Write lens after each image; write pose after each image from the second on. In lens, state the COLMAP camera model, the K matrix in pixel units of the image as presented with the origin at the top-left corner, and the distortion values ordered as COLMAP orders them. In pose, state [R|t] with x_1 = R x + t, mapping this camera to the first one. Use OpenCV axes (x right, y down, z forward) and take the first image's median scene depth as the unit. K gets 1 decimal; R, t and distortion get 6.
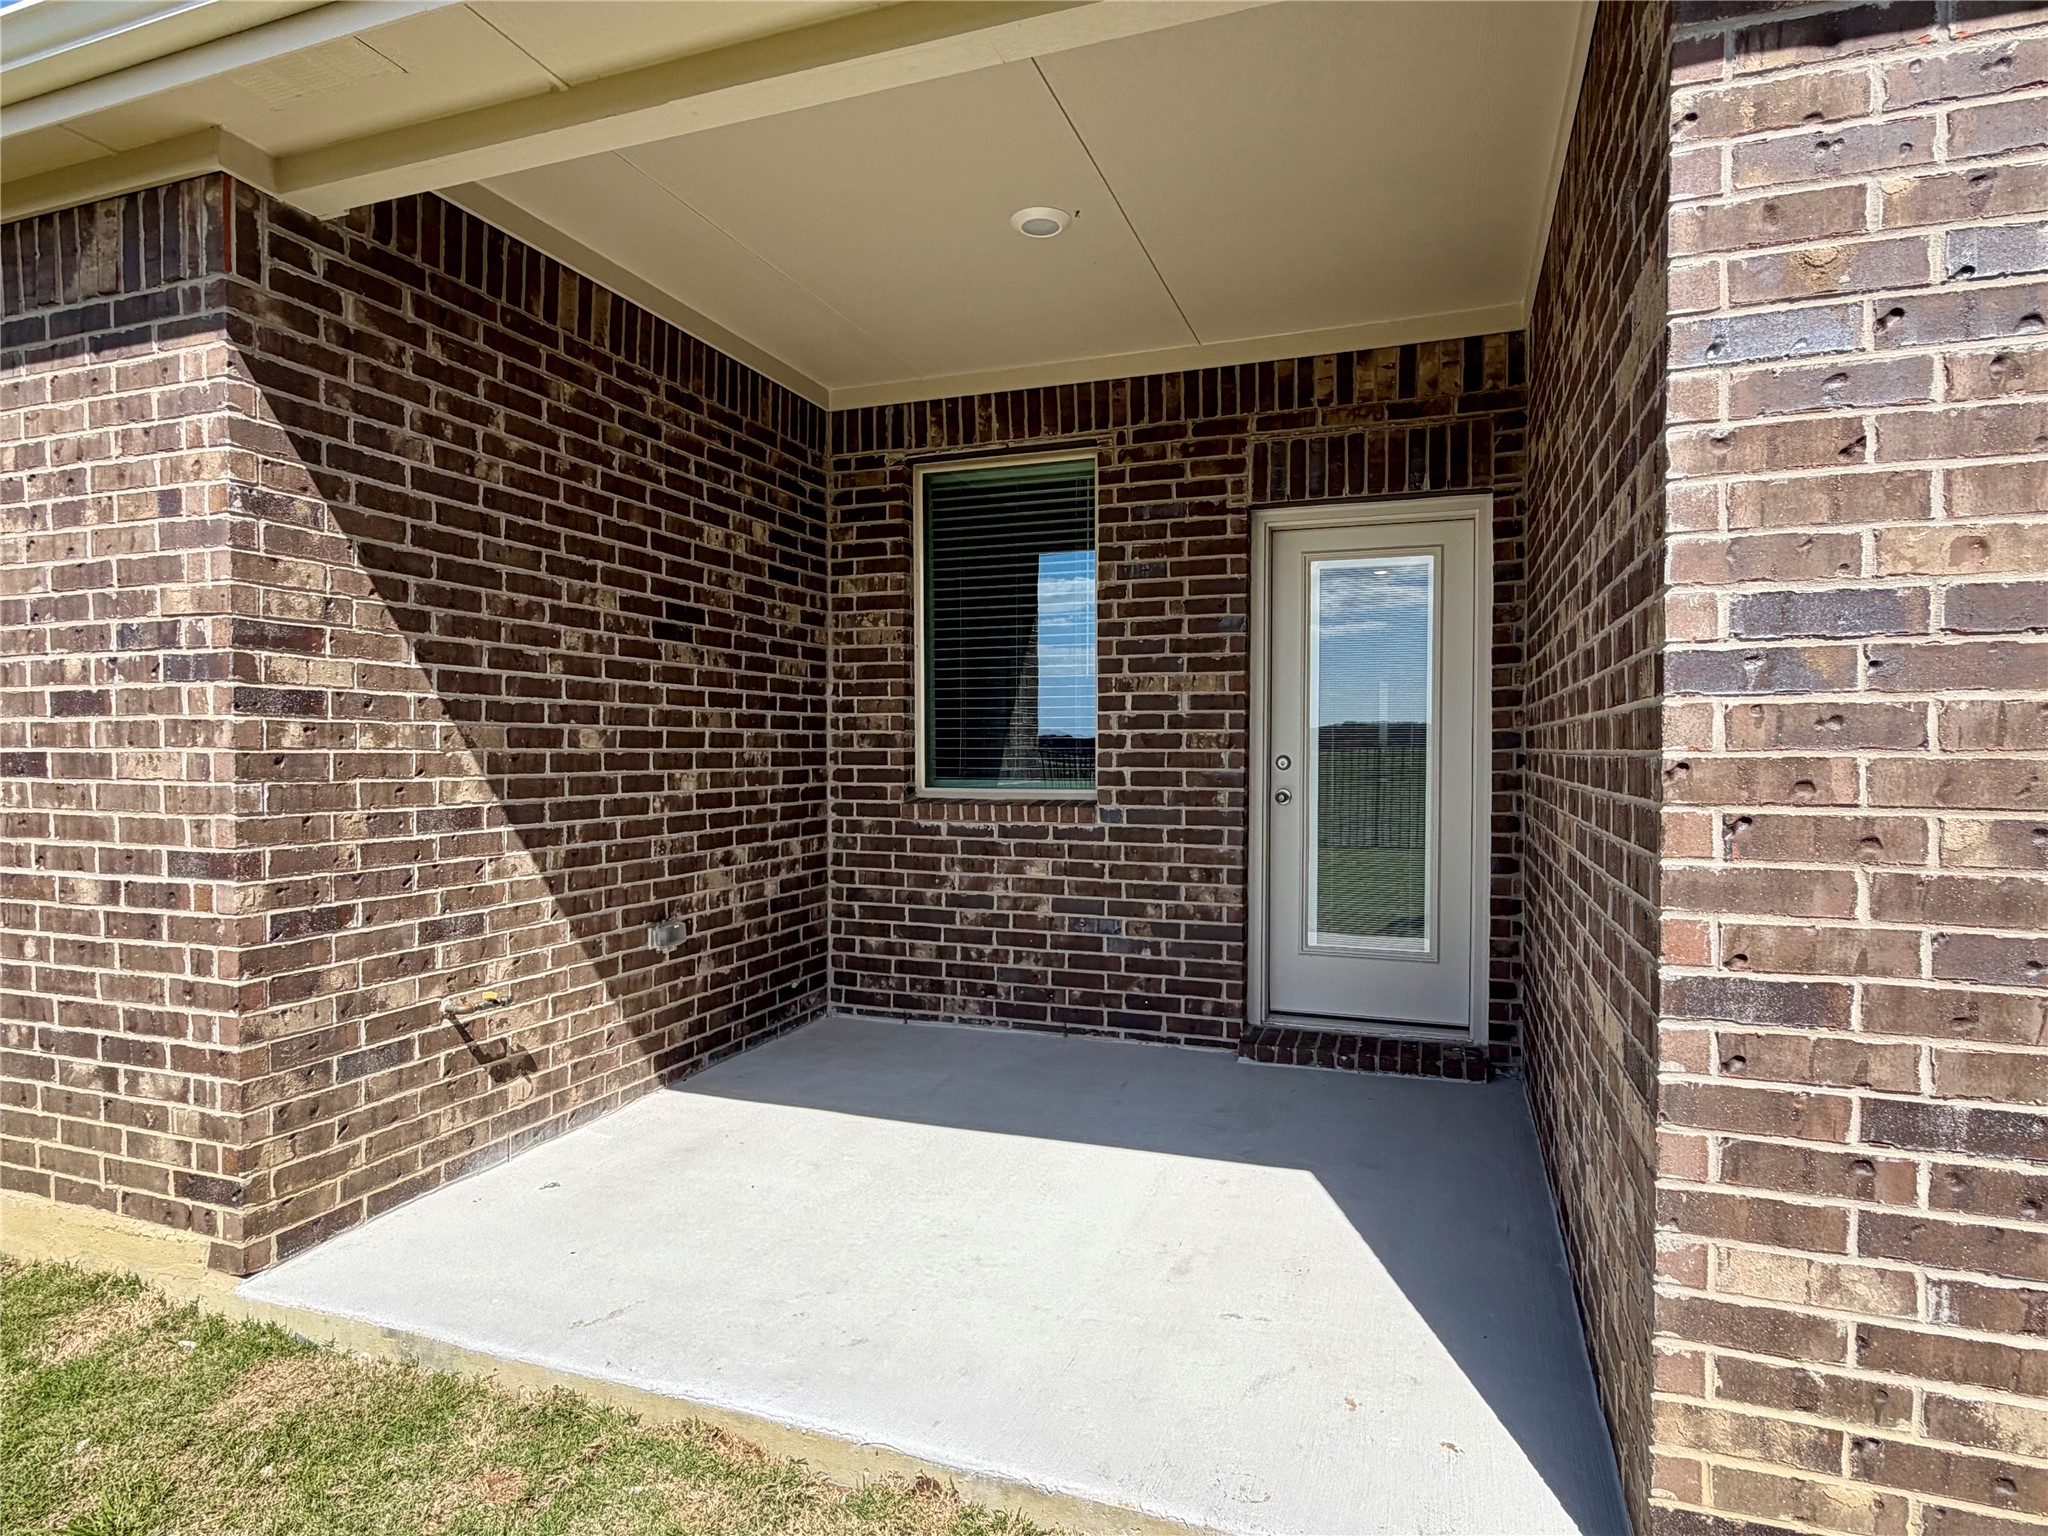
lens RADIAL K [[1128.5, 0, 1025.7], [0, 1128.5, 765.0], [0, 0, 1]] dist [-0.000182, -0.000019]
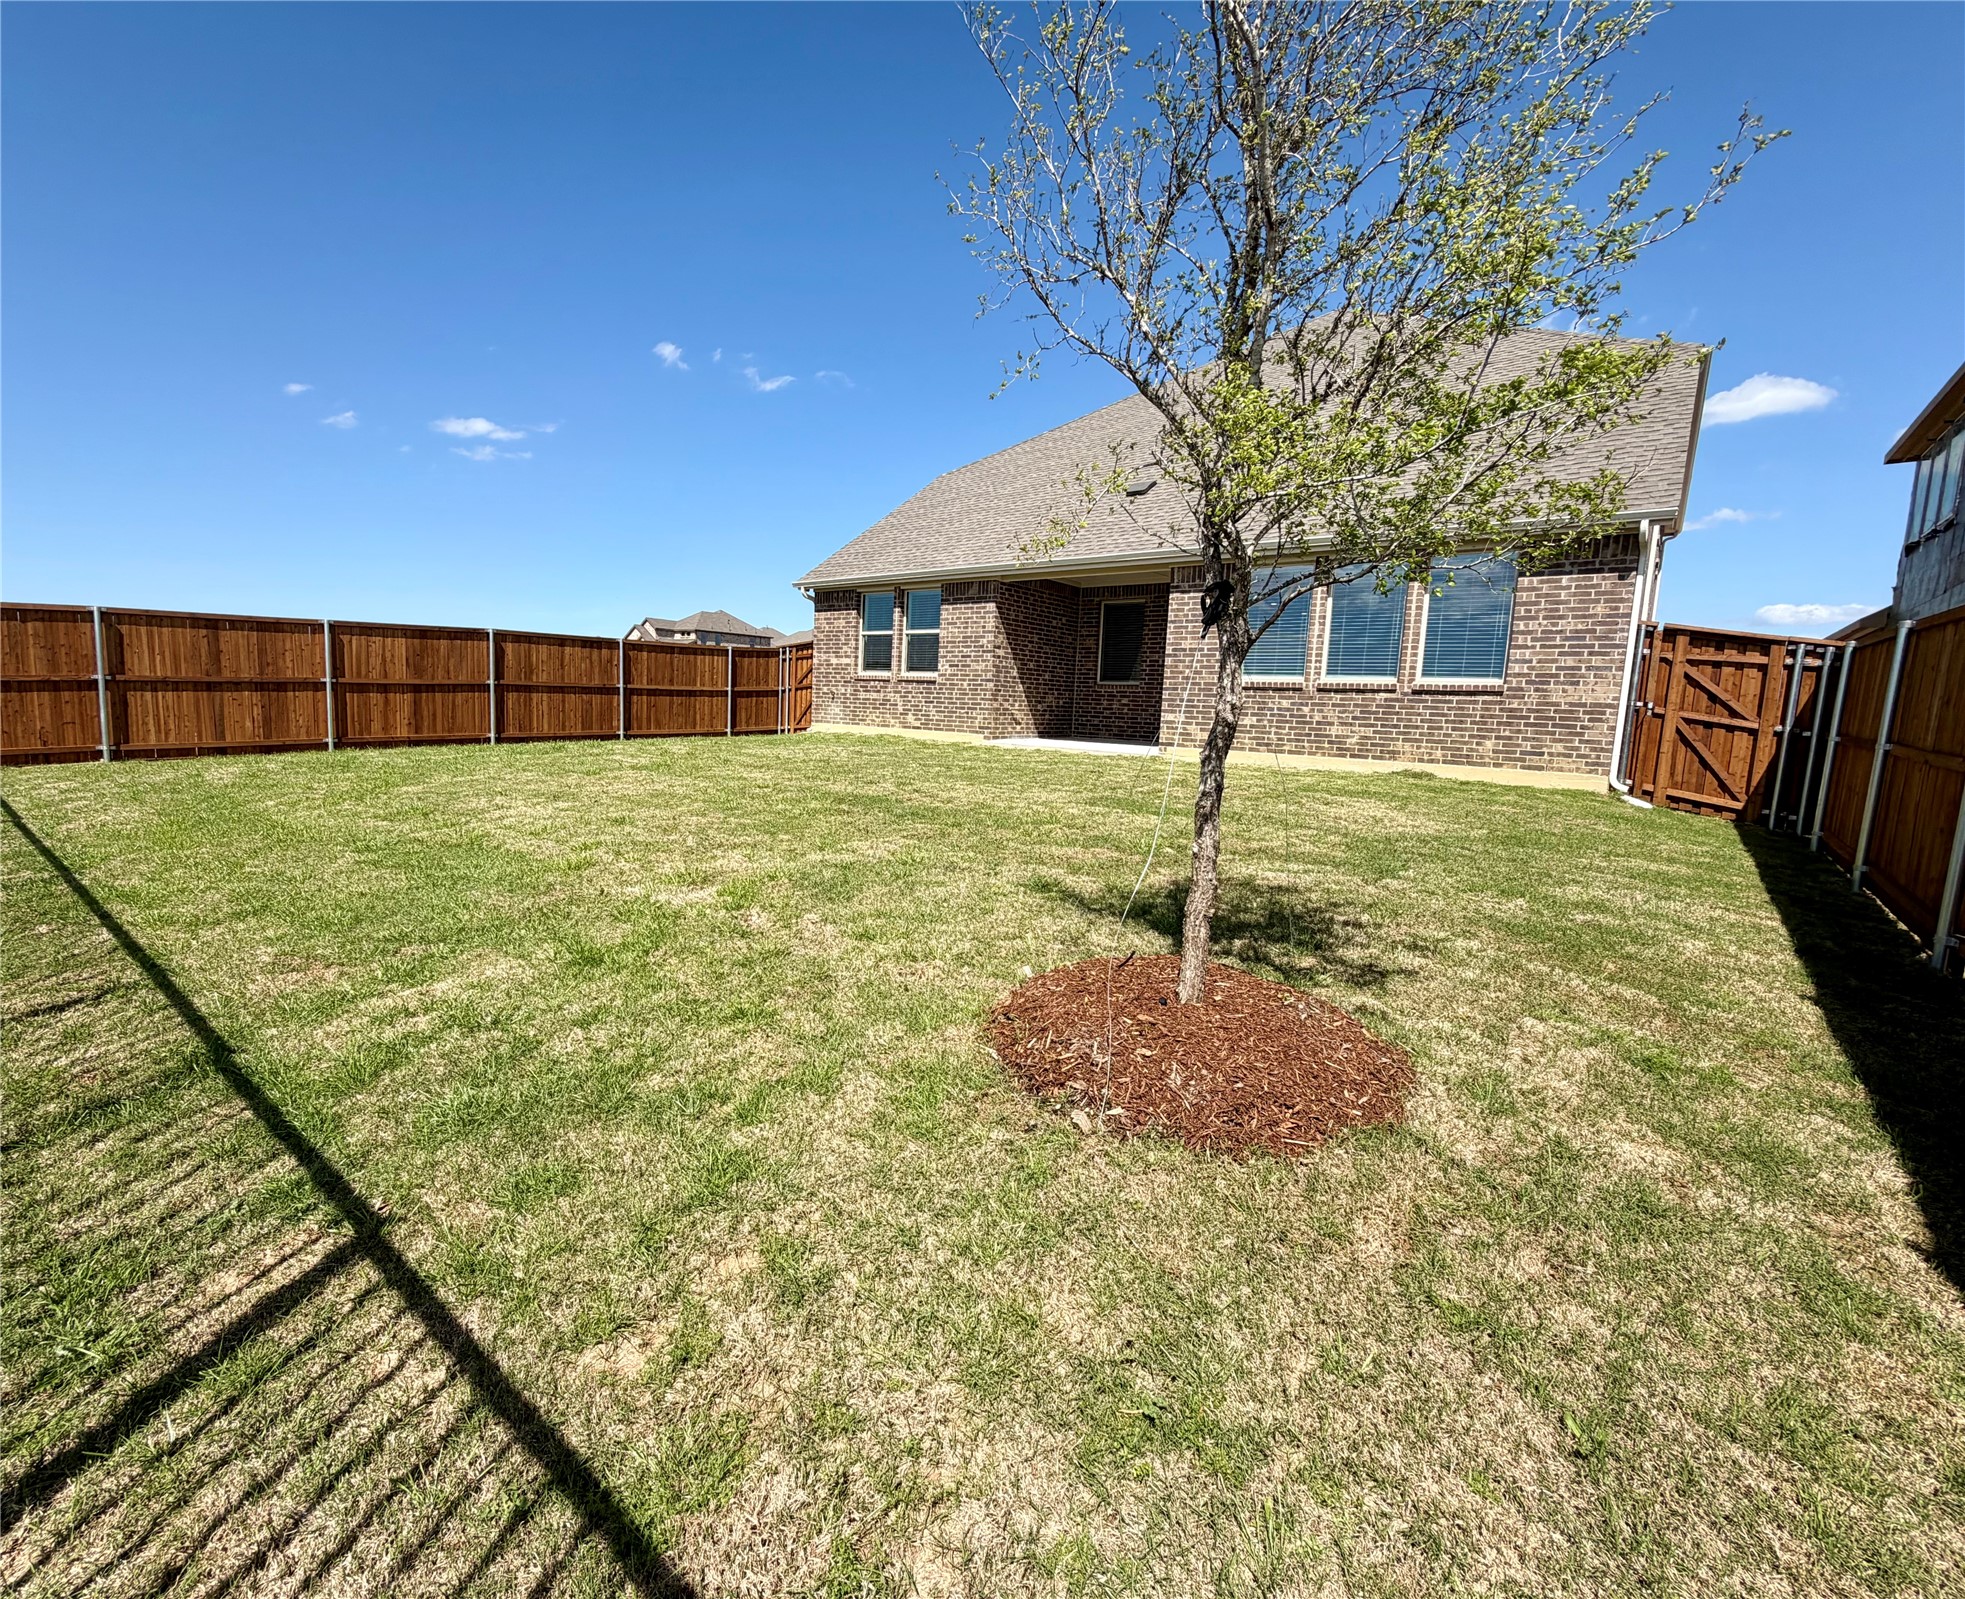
lens RADIAL K [[876.0, 0, 894.6], [0, 876.0, 810.2], [0, 0, 1]] dist [-0.000446, -0.000004]
pose [[0.934212, 0.077903, -0.348108, 0.638494], [-0.041907, 0.993073, 0.109773, 0.294733], [0.354248, -0.087964, 0.931005, -4.019381]]
